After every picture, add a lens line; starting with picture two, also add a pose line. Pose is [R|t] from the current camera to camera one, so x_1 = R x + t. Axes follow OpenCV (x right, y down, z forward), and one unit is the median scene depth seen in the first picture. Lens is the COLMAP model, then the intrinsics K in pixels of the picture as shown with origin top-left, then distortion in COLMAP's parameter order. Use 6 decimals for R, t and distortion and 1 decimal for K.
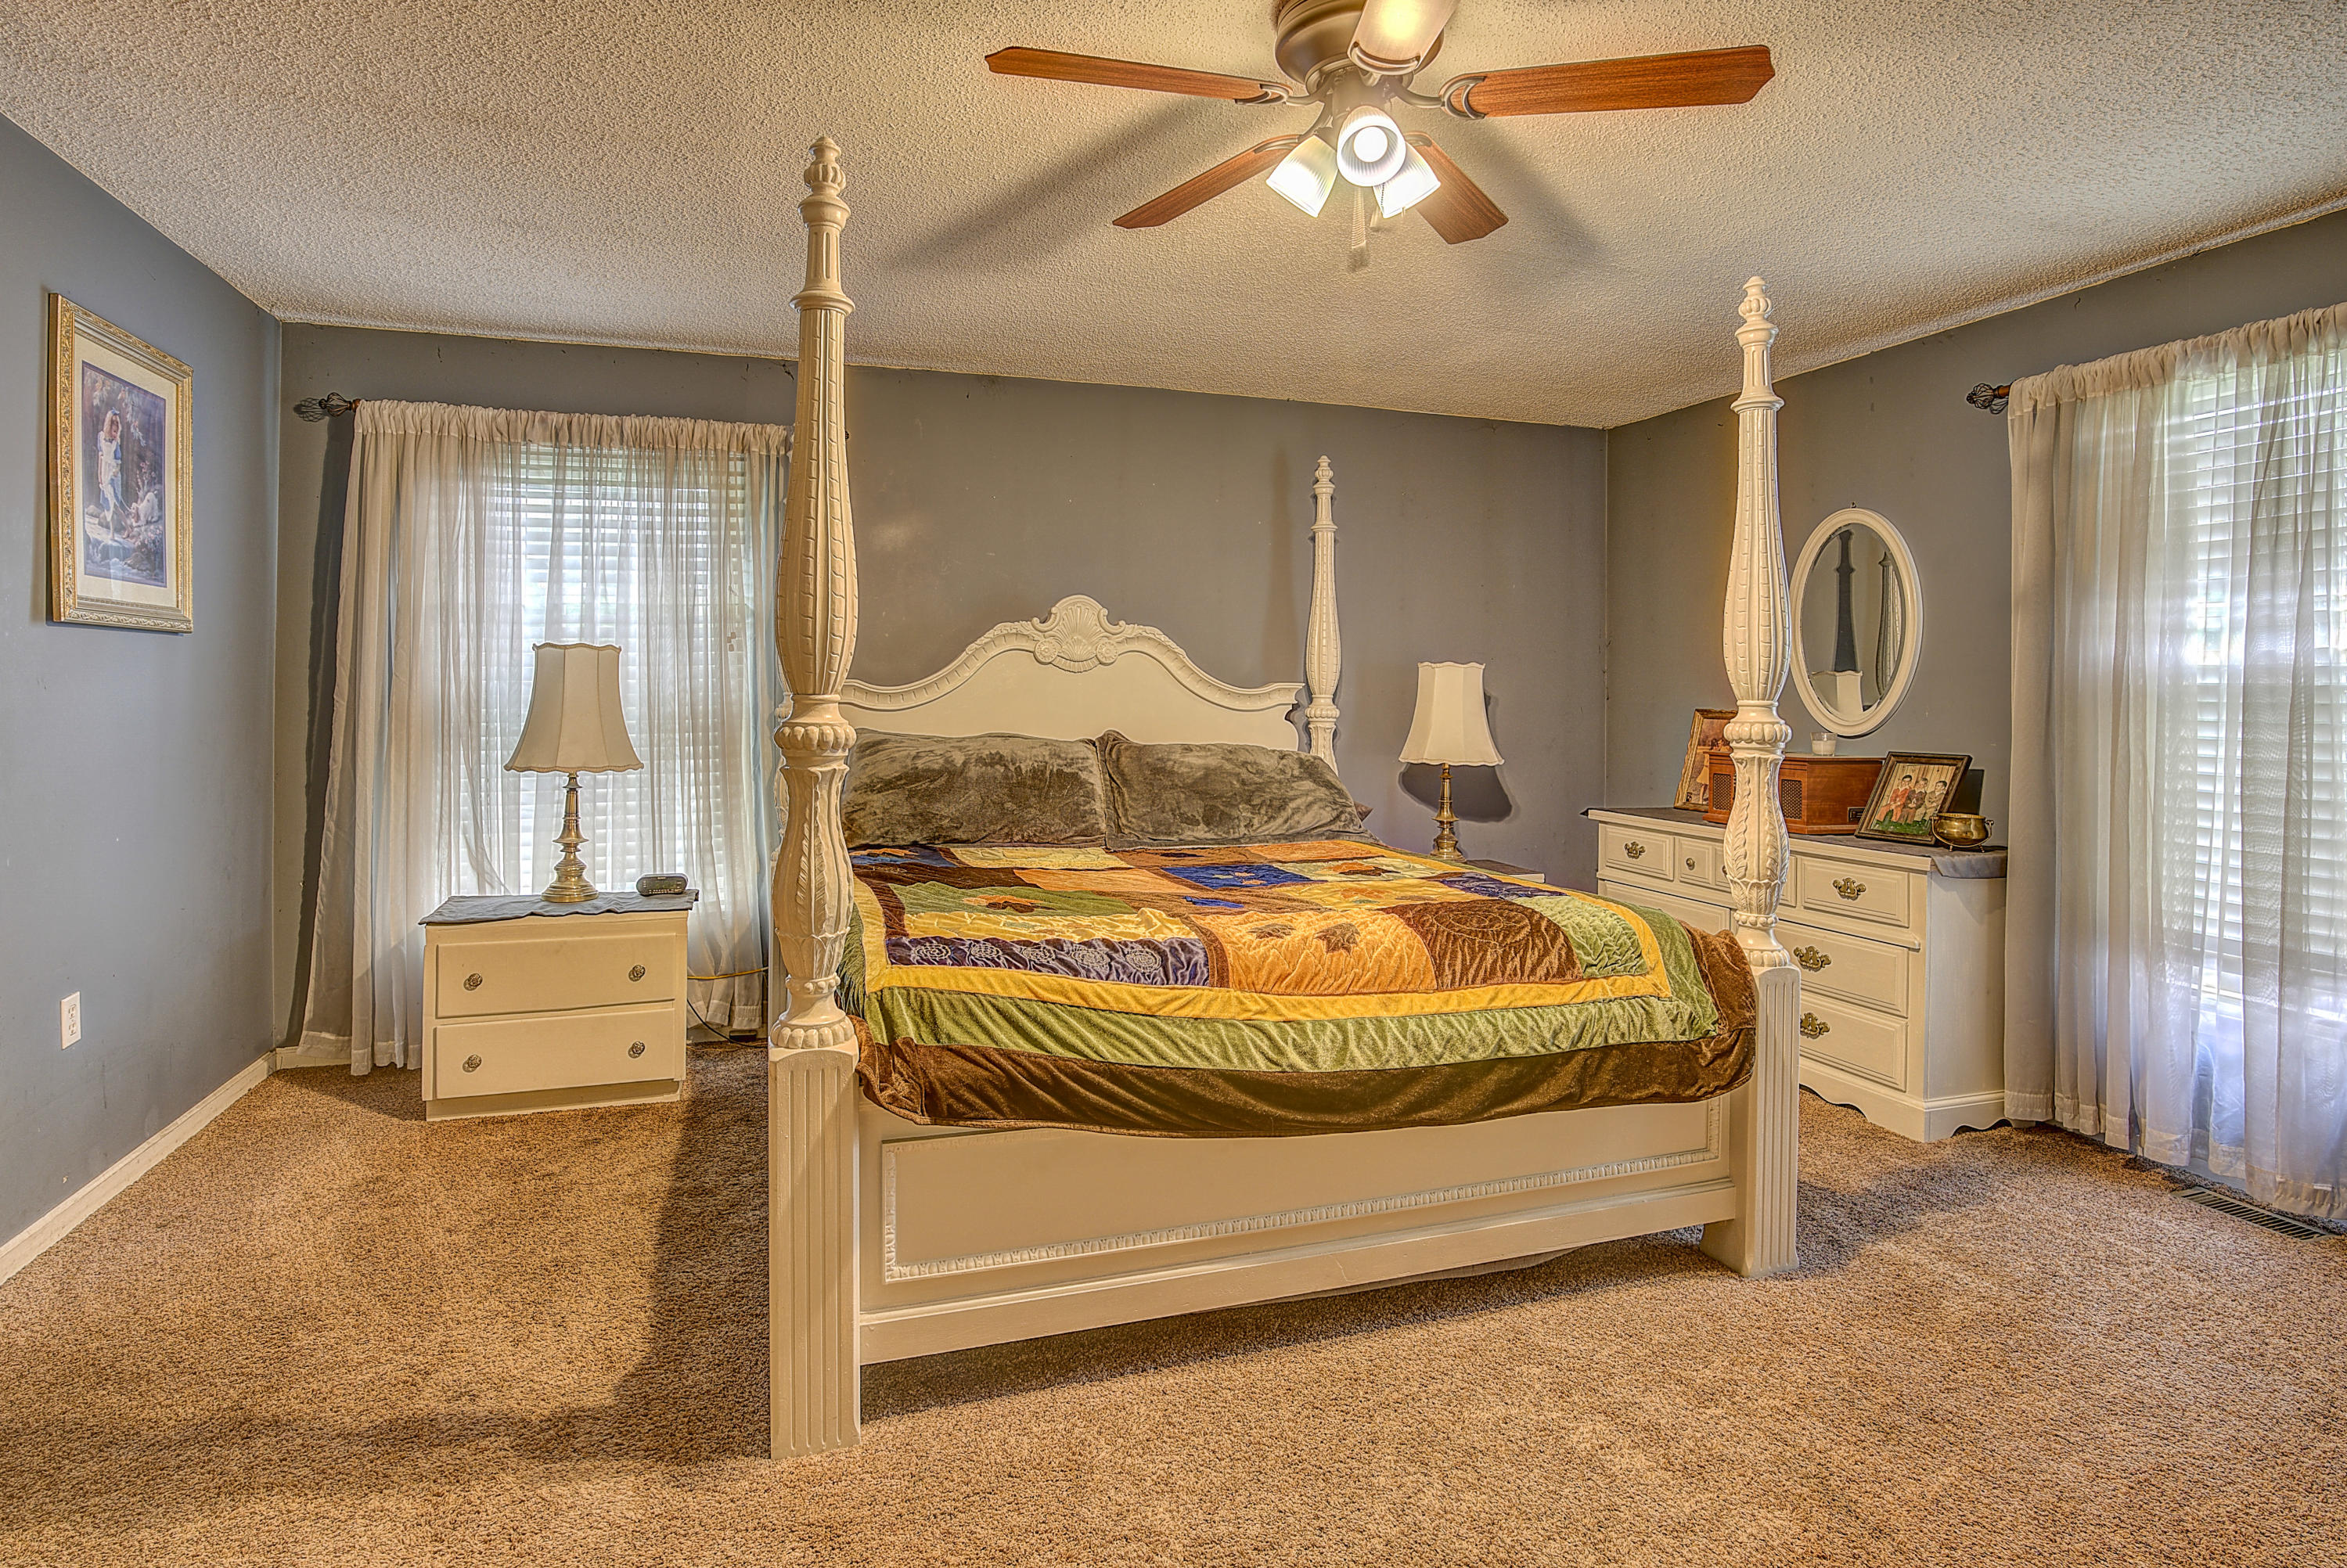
lens RADIAL K [[1213.3, 0, 1162.3], [0, 1213.3, 731.0], [0, 0, 1]] dist [-0.053928, 0.019021]
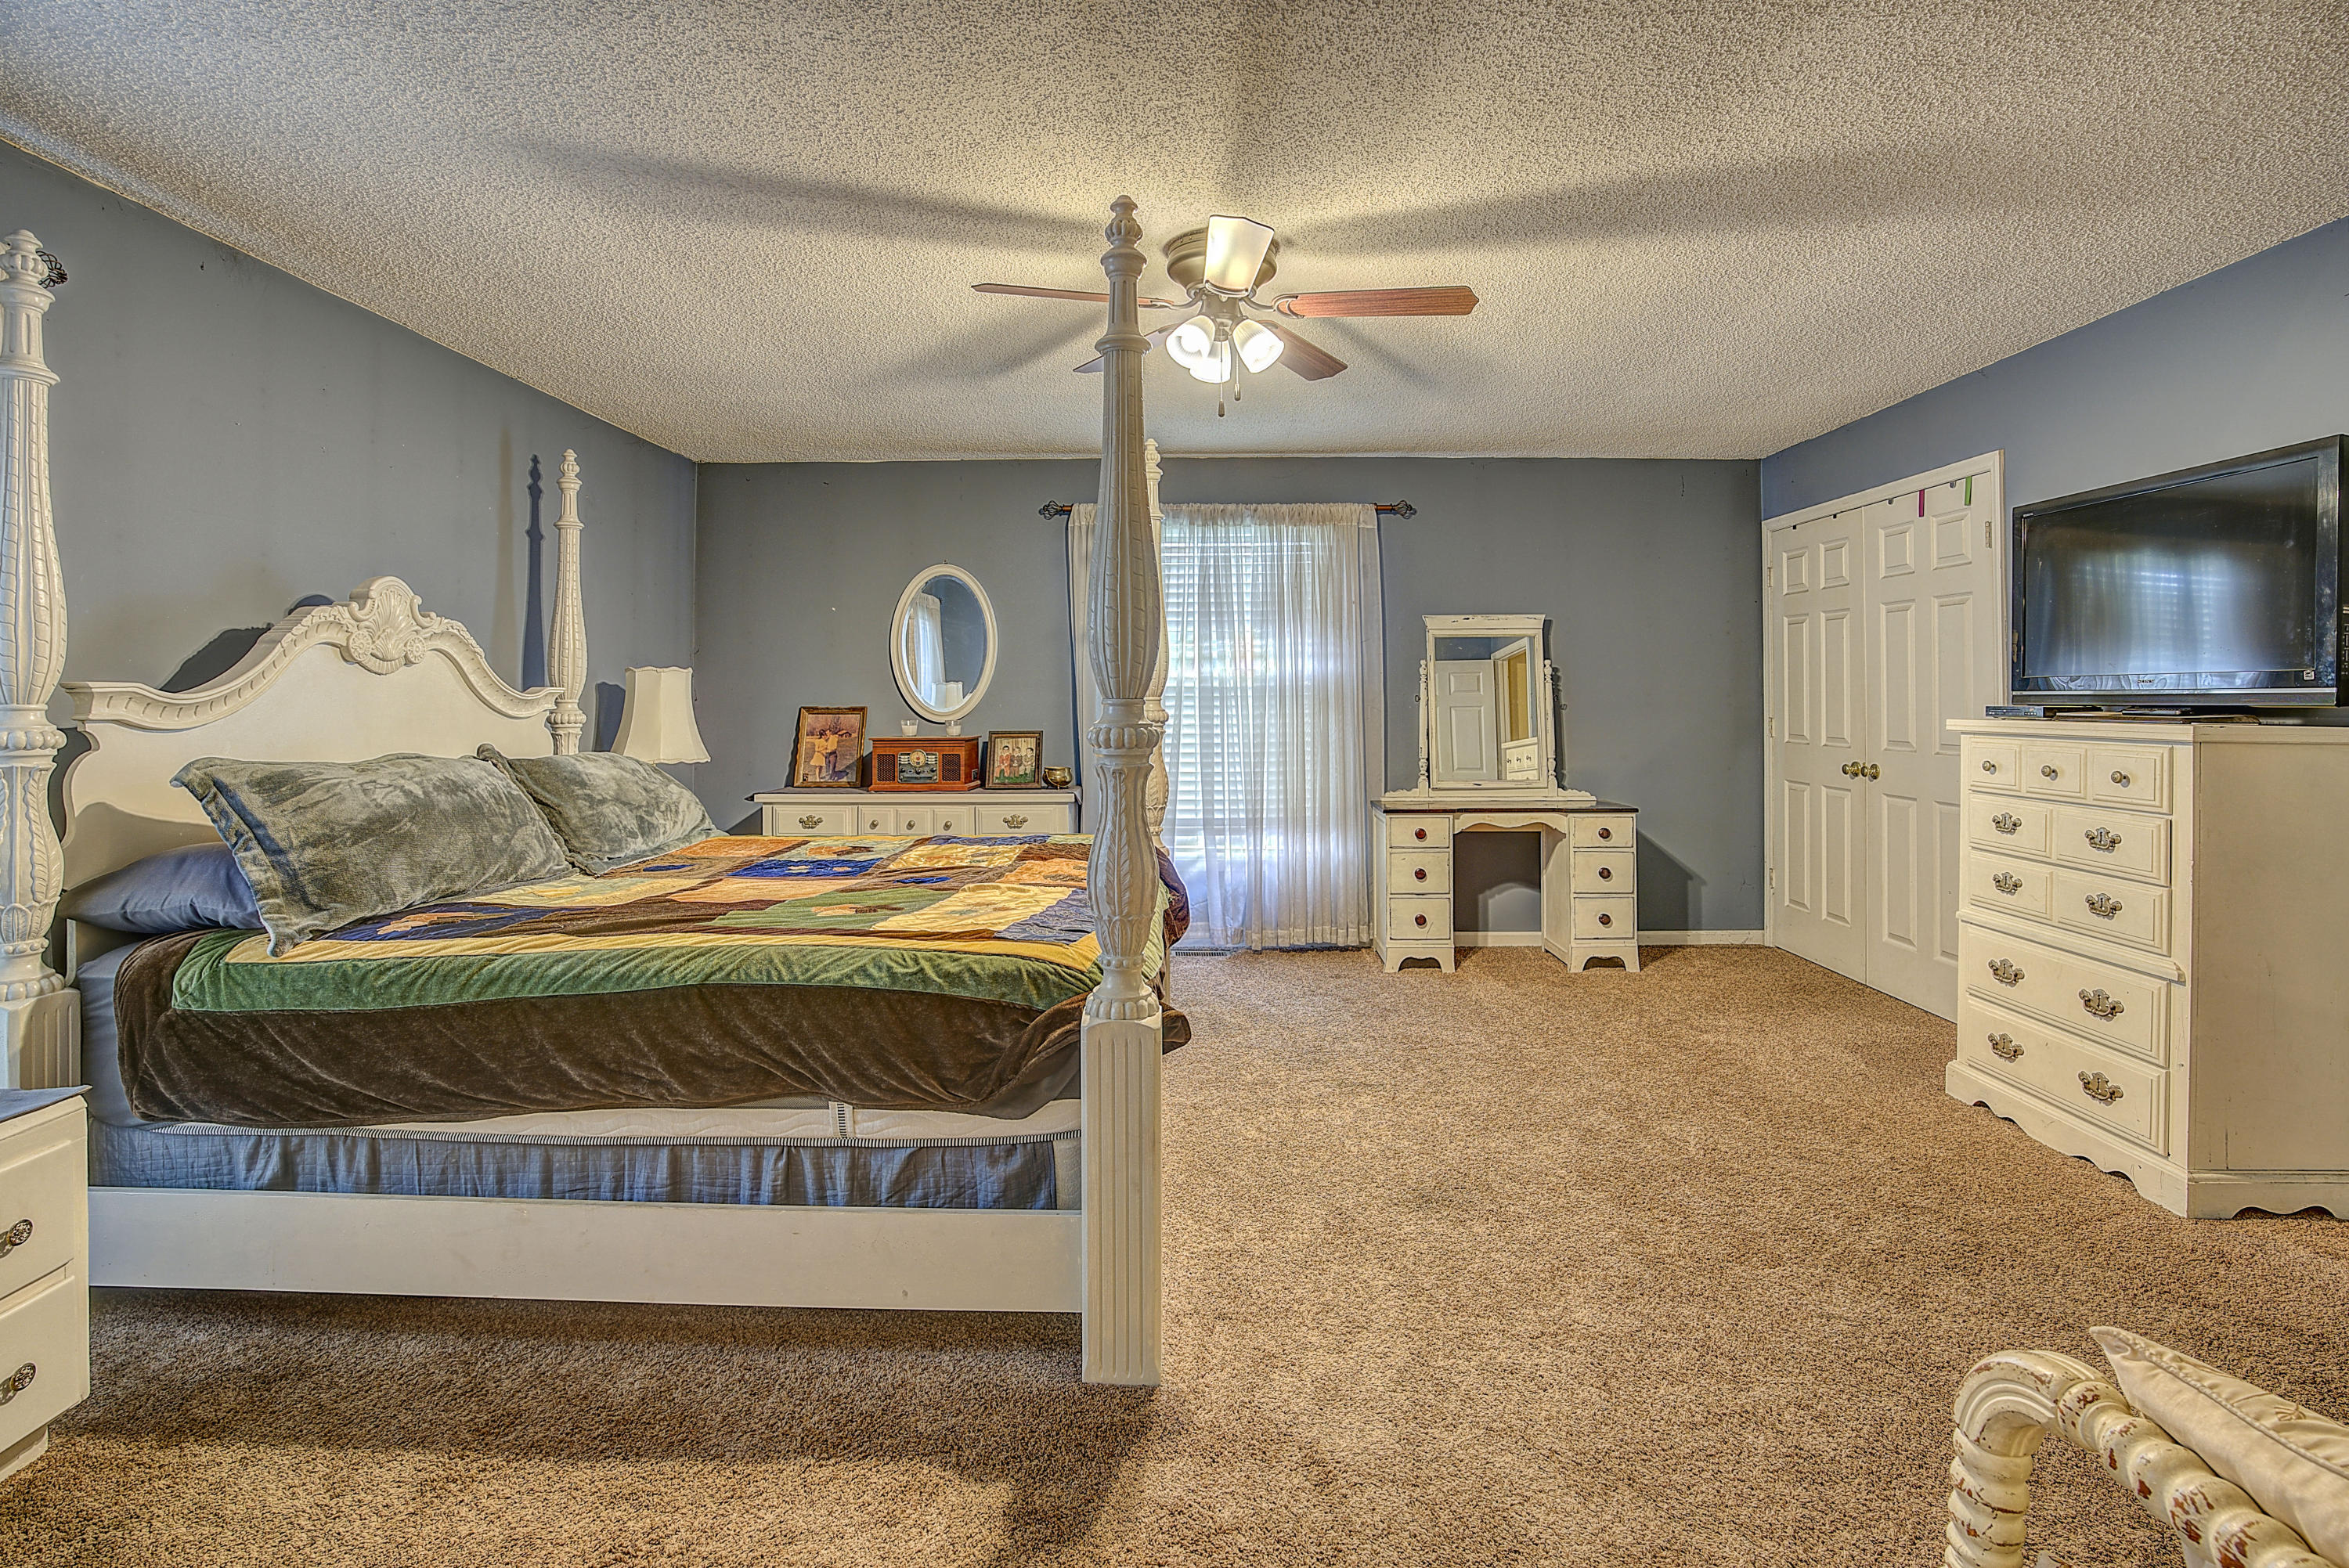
lens RADIAL K [[1100.3, 0, 1170.5], [0, 1100.3, 768.3], [0, 0, 1]] dist [-0.071618, 0.027408]
pose [[0.318755, -0.069667, 0.945273, -0.656924], [0.035039, 0.997480, 0.061699, -0.014559], [-0.947189, 0.013455, 0.320393, 0.347233]]
